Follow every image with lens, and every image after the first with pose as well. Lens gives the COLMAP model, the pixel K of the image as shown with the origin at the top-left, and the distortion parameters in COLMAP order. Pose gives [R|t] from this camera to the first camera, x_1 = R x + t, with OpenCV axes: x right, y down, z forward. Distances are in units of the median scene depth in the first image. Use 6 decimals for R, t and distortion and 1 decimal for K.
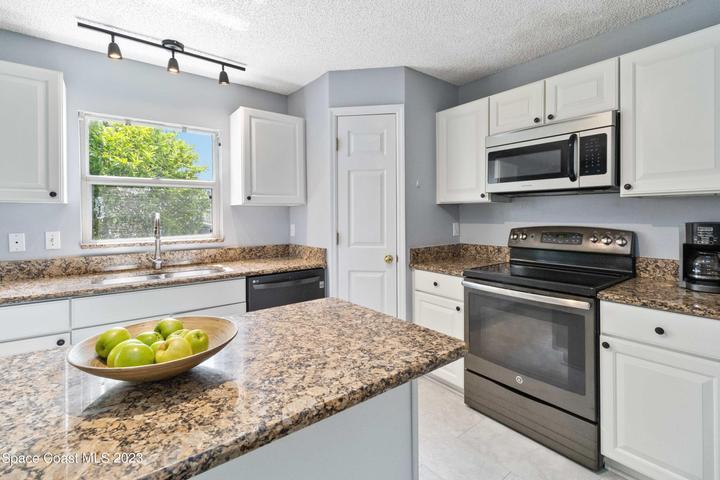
lens RADIAL K [[336.7, 0, 363.3], [0, 336.7, 216.5], [0, 0, 1]] dist [0.001913, -0.000131]
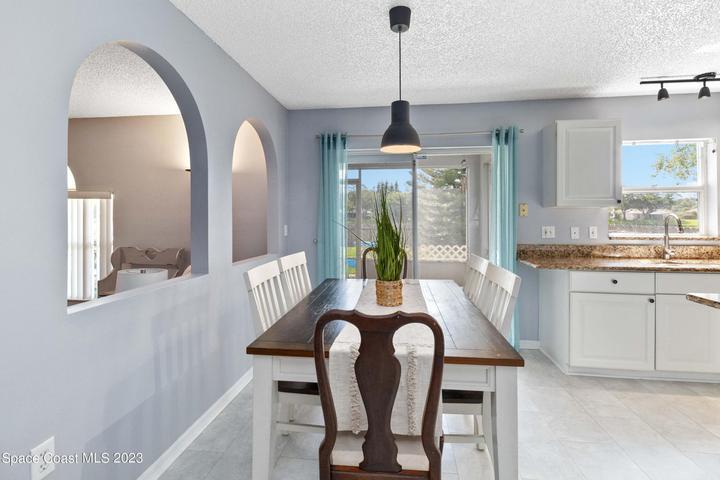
lens RADIAL K [[336.7, 0, 363.3], [0, 336.7, 216.5], [0, 0, 1]] dist [0.001913, -0.000131]
pose [[0.701990, 0.004519, -0.712172, -0.521052], [-0.006653, 0.999978, -0.000213, 0.006536], [0.712156, 0.004887, 0.702005, -0.681998]]
